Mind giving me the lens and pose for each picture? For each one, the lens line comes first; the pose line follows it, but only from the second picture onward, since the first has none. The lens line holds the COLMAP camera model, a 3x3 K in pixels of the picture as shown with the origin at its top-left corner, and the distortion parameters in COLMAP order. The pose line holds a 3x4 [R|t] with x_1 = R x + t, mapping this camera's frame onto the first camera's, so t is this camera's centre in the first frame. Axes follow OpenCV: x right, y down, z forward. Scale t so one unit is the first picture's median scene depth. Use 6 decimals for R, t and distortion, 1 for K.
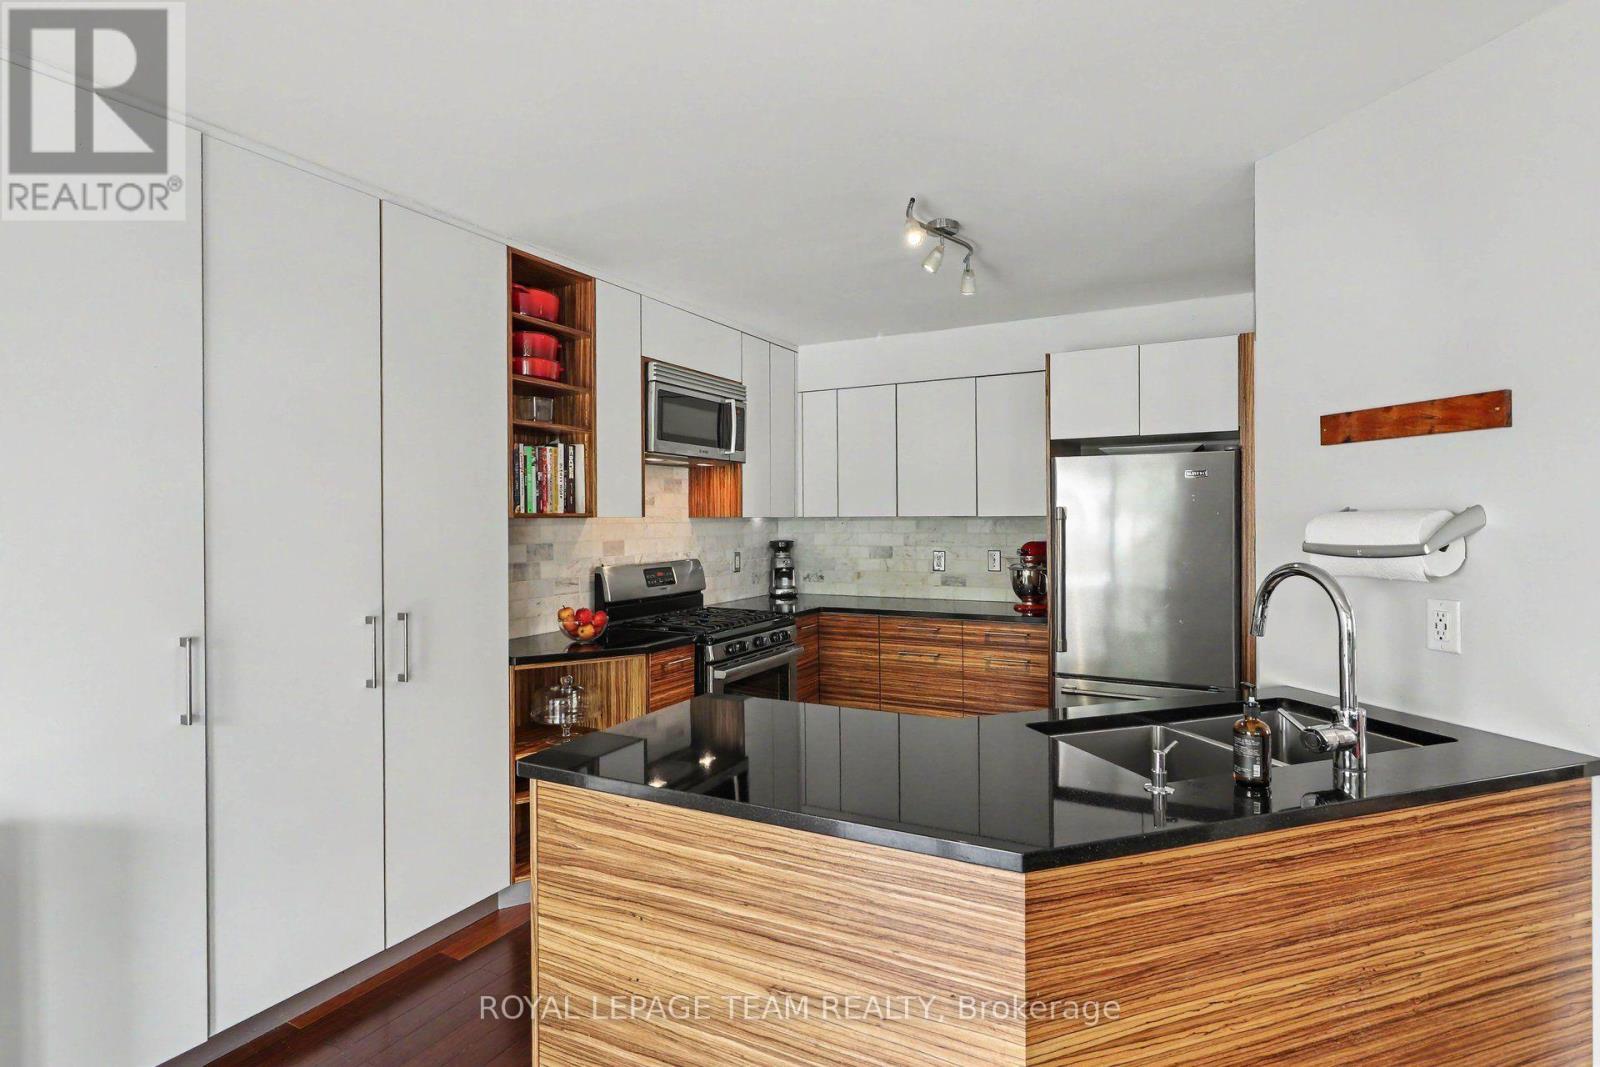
lens RADIAL K [[809.5, 0, 800.0], [0, 809.5, 533.5], [0, 0, 1]] dist [-0.002699, -0.000489]
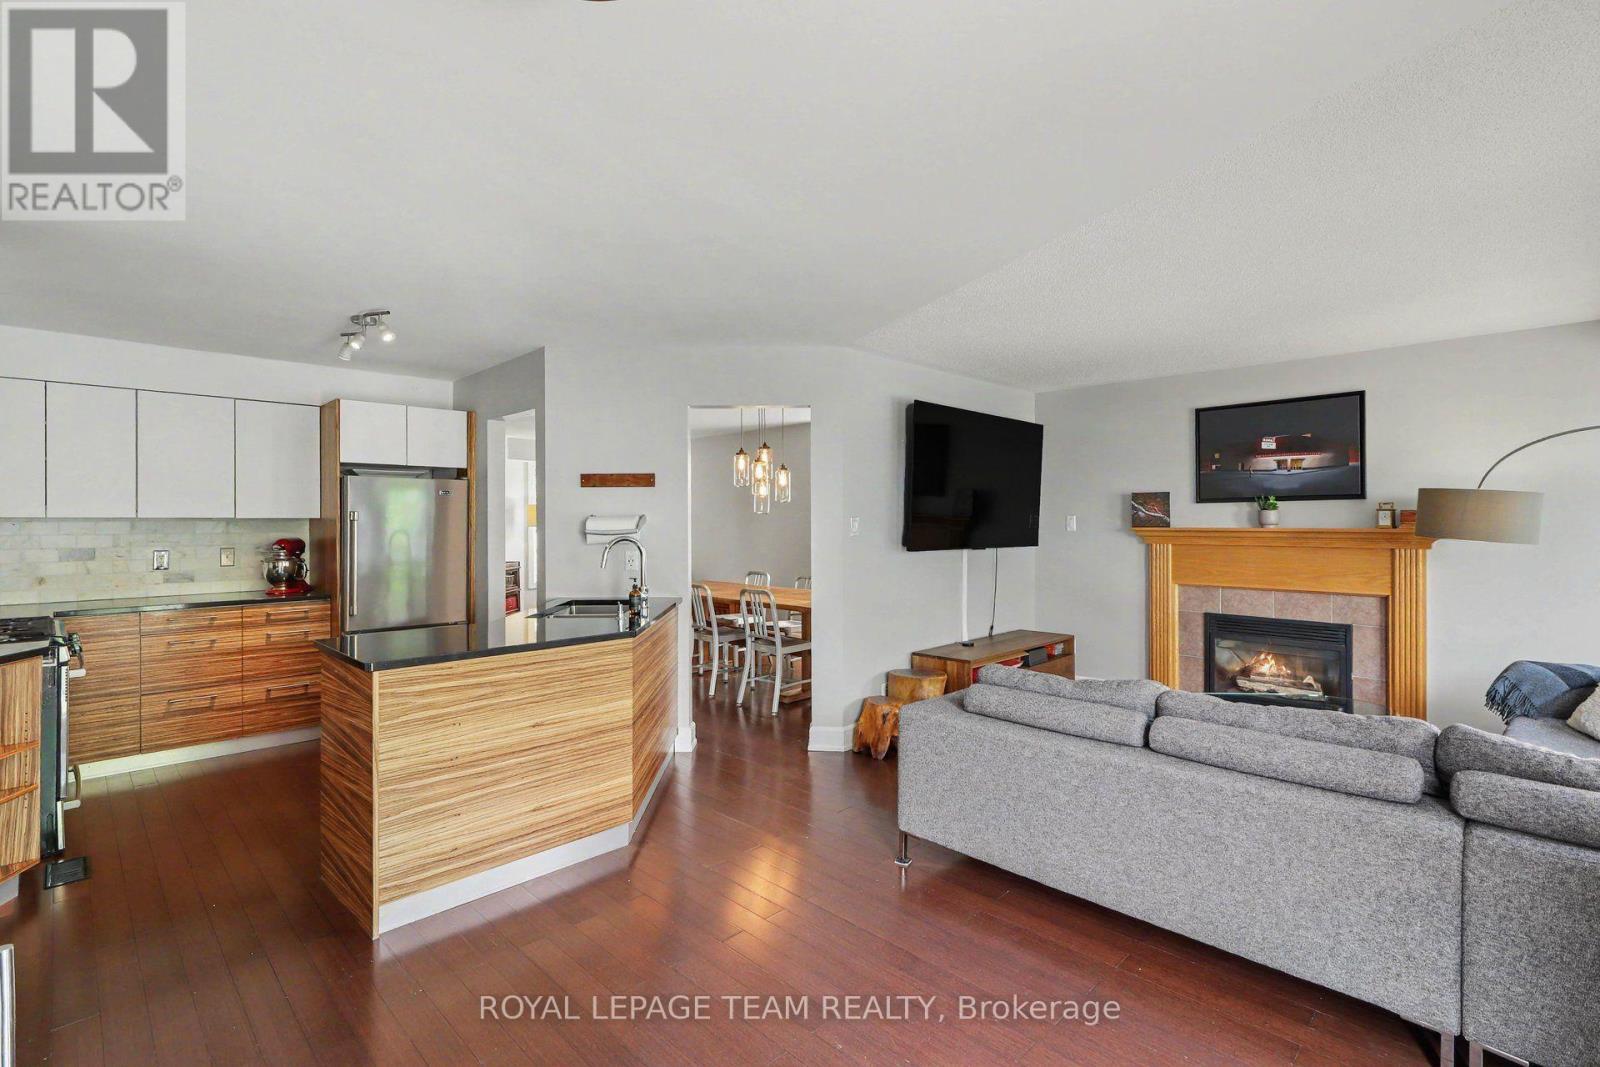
lens RADIAL K [[735.0, 0, 807.1], [0, 735.0, 514.9], [0, 0, 1]] dist [-0.000953, -0.000175]
pose [[0.308566, 0.013981, 0.951100, -0.566937], [0.017475, 0.999640, -0.020364, 0.010809], [-0.951042, 0.022904, 0.308211, -0.116010]]
